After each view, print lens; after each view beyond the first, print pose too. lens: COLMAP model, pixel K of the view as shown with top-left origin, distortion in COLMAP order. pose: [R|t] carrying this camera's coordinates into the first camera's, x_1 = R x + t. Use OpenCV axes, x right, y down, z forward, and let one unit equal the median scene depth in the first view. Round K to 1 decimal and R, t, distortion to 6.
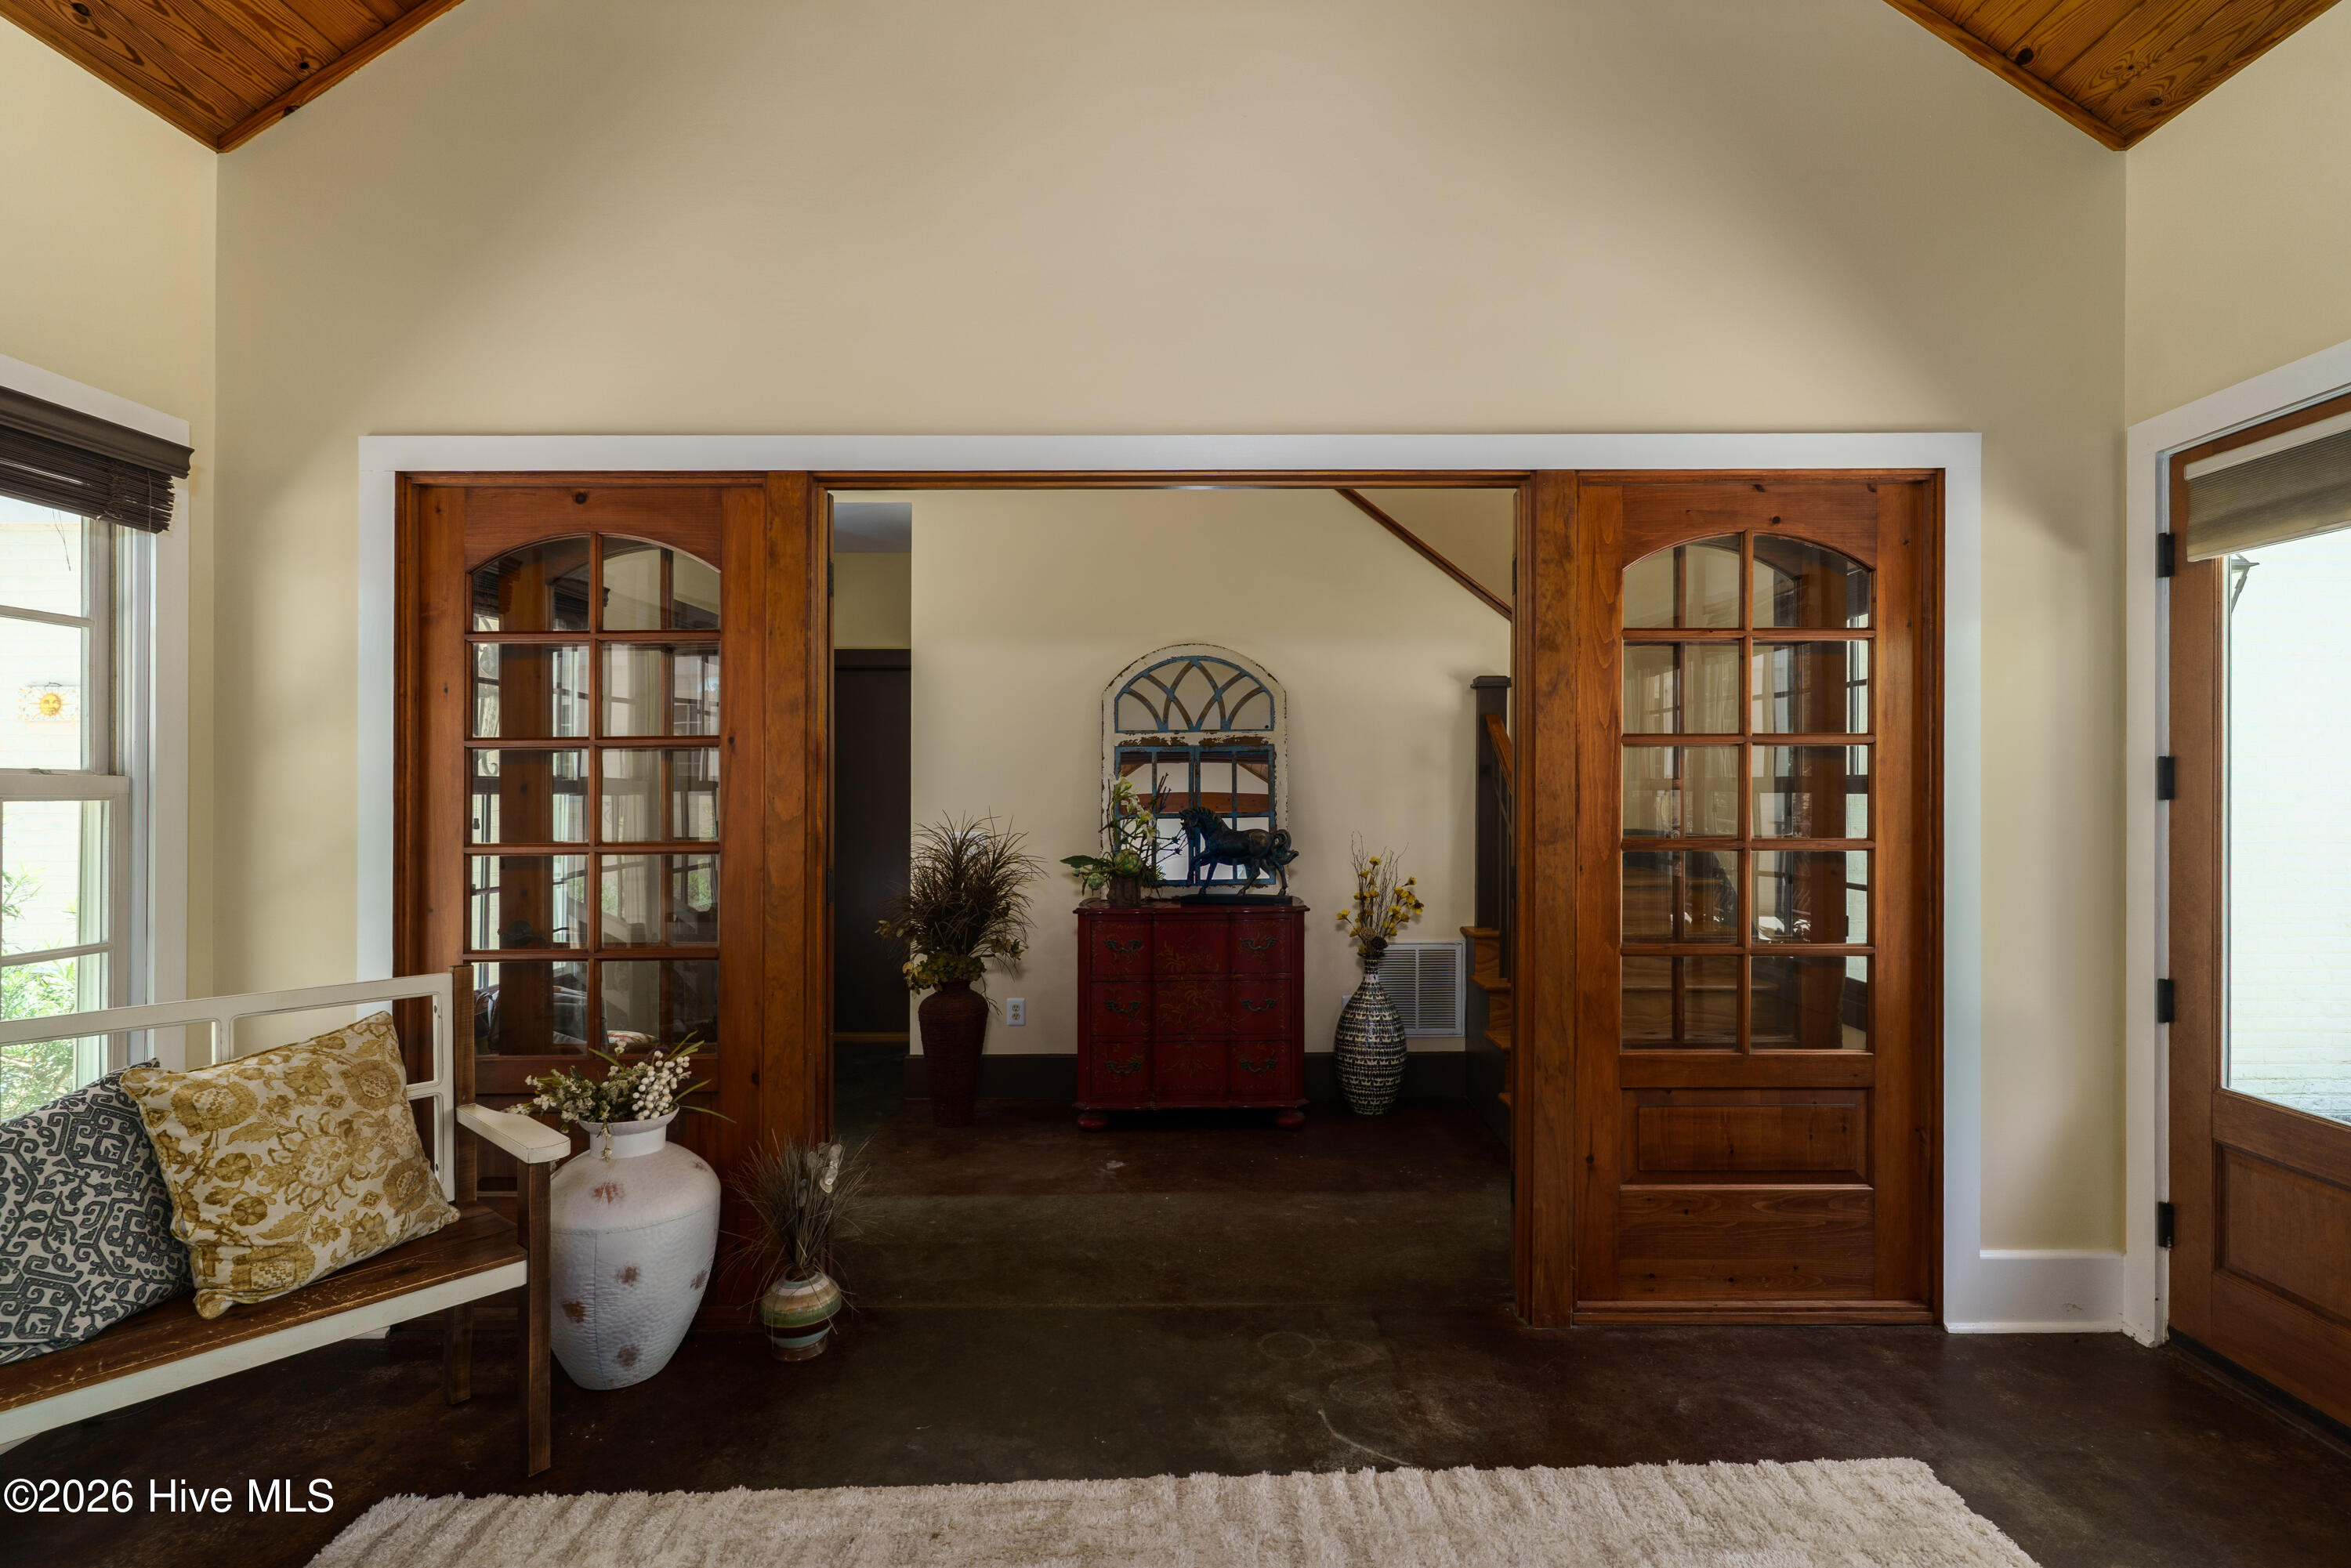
lens RADIAL K [[1191.9, 0, 1180.7], [0, 1191.9, 793.6], [0, 0, 1]] dist [0.040492, -0.032207]
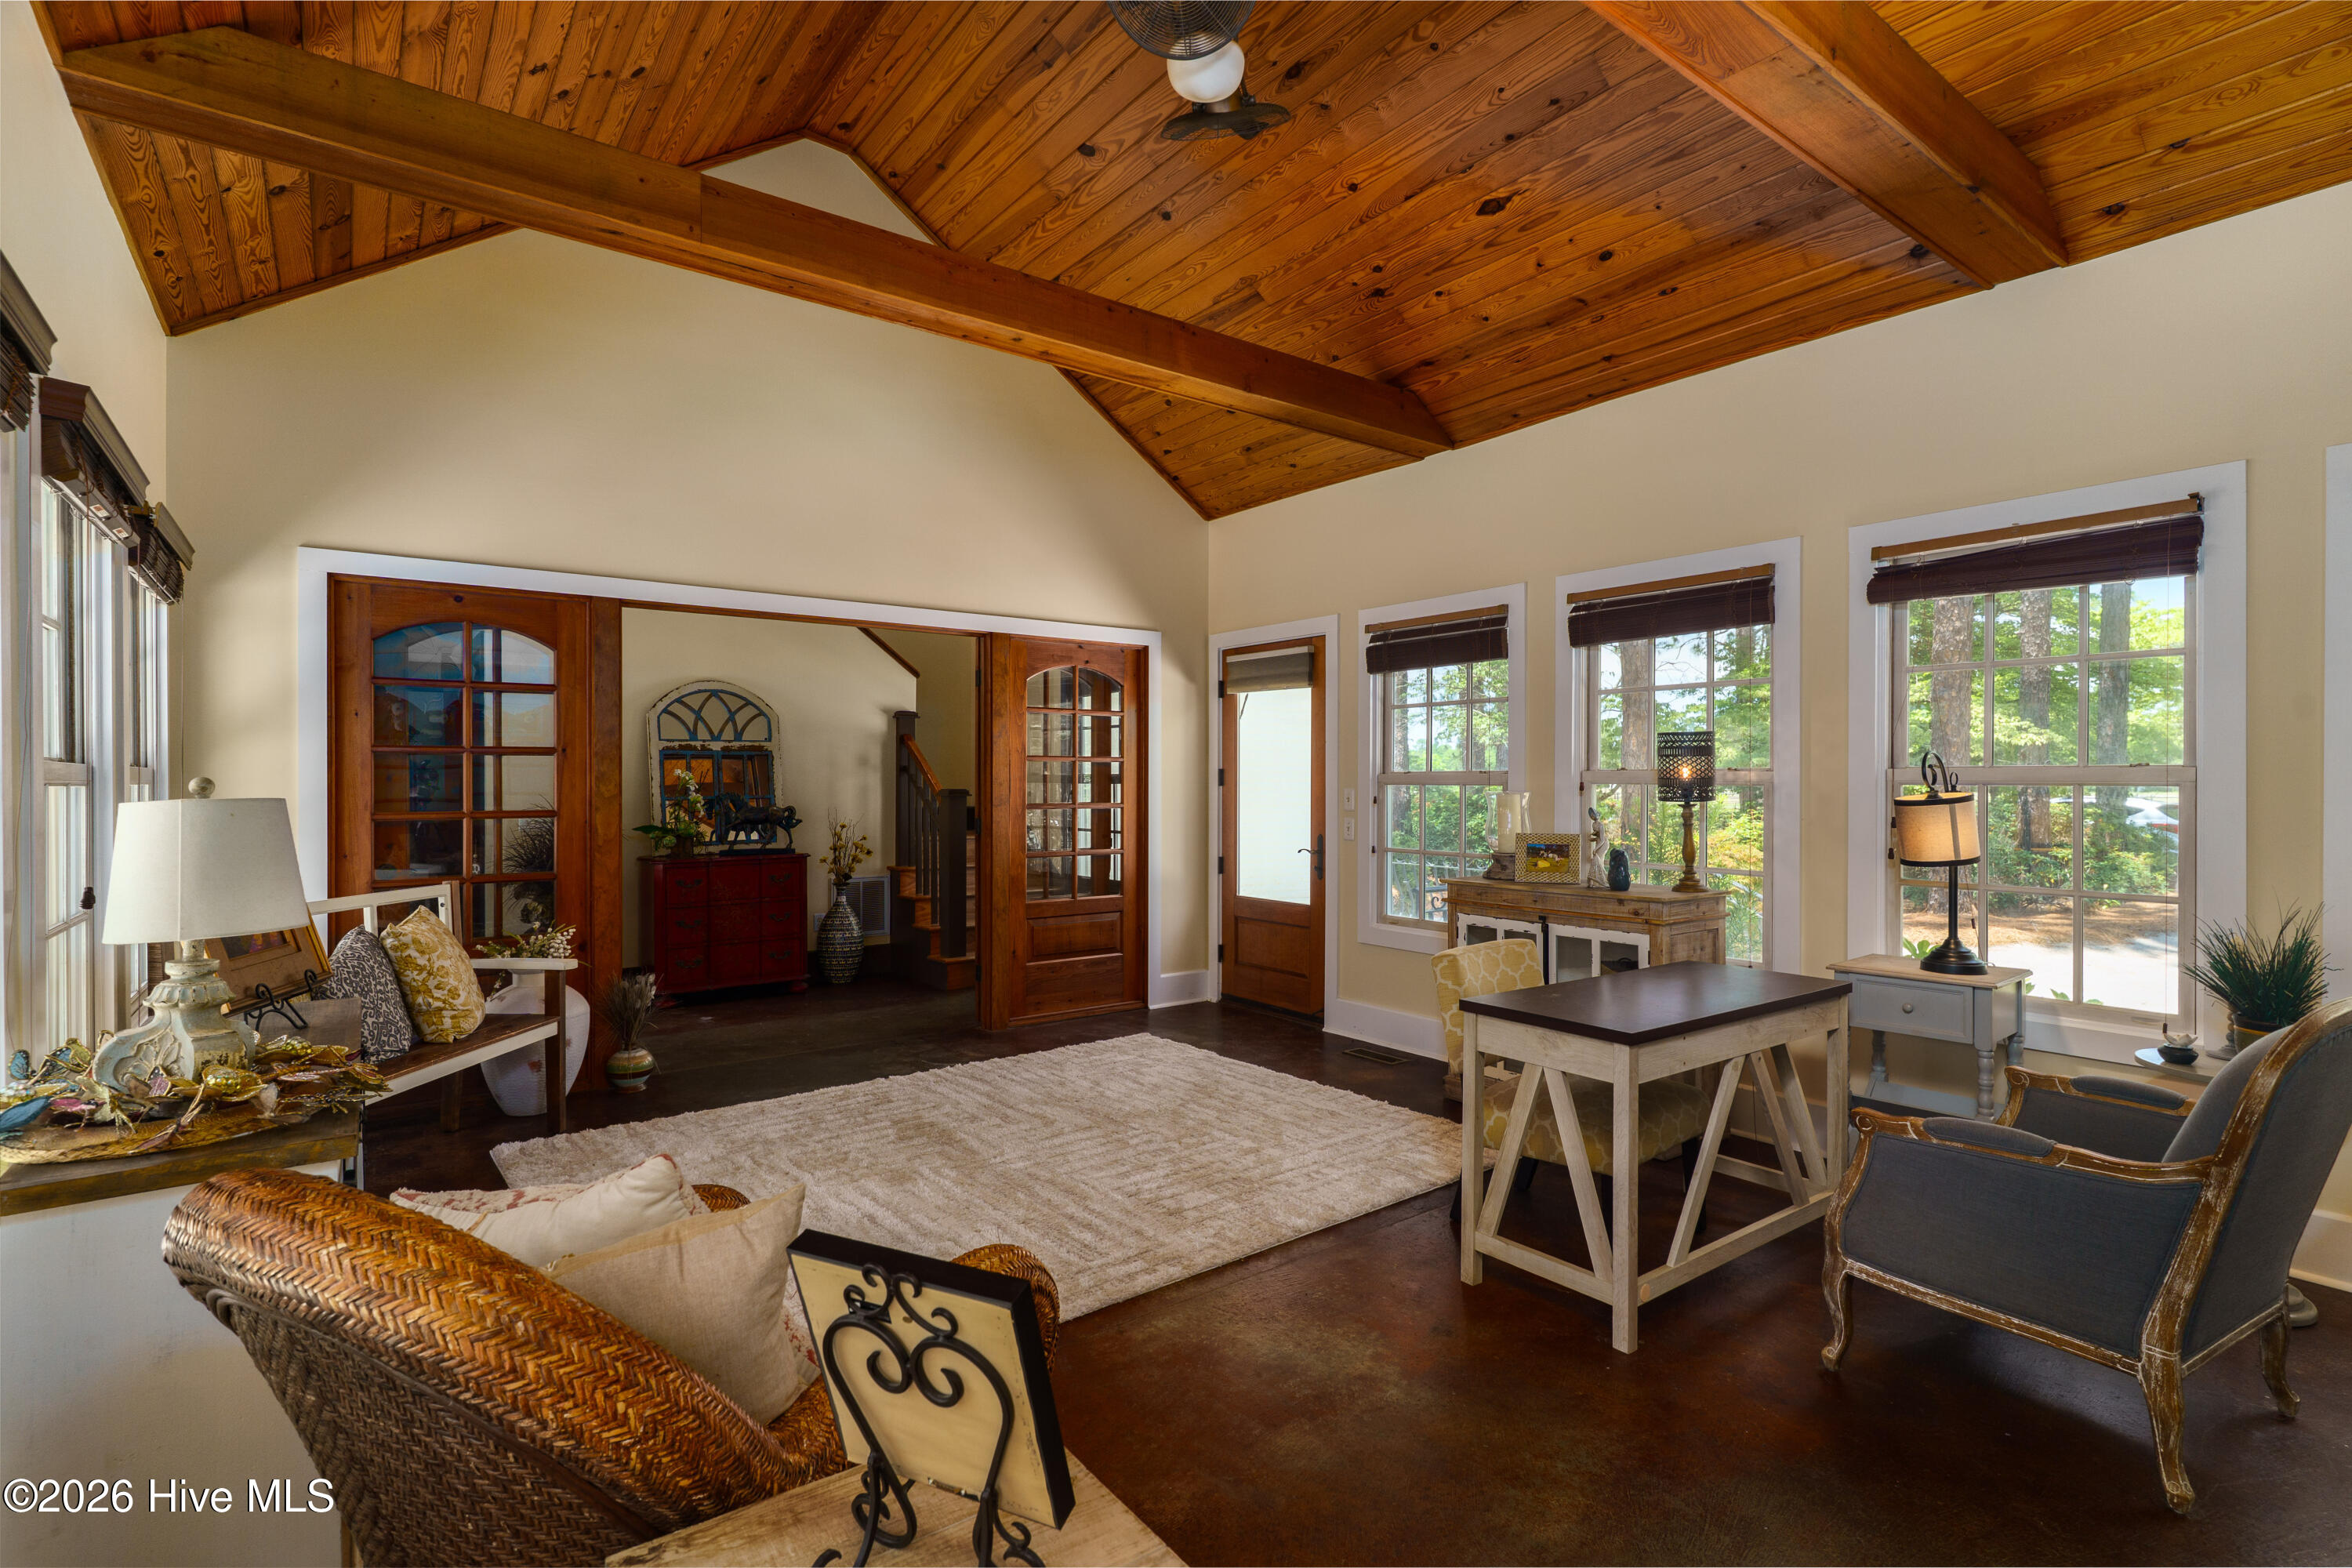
lens RADIAL K [[1135.9, 0, 1211.8], [0, 1135.9, 779.9], [0, 0, 1]] dist [-0.000377, 0.000015]
pose [[0.786726, 0.004248, 0.617288, -0.642504], [-0.001034, 0.999984, -0.005564, 0.005659], [-0.617302, 0.003740, 0.786717, -0.827991]]
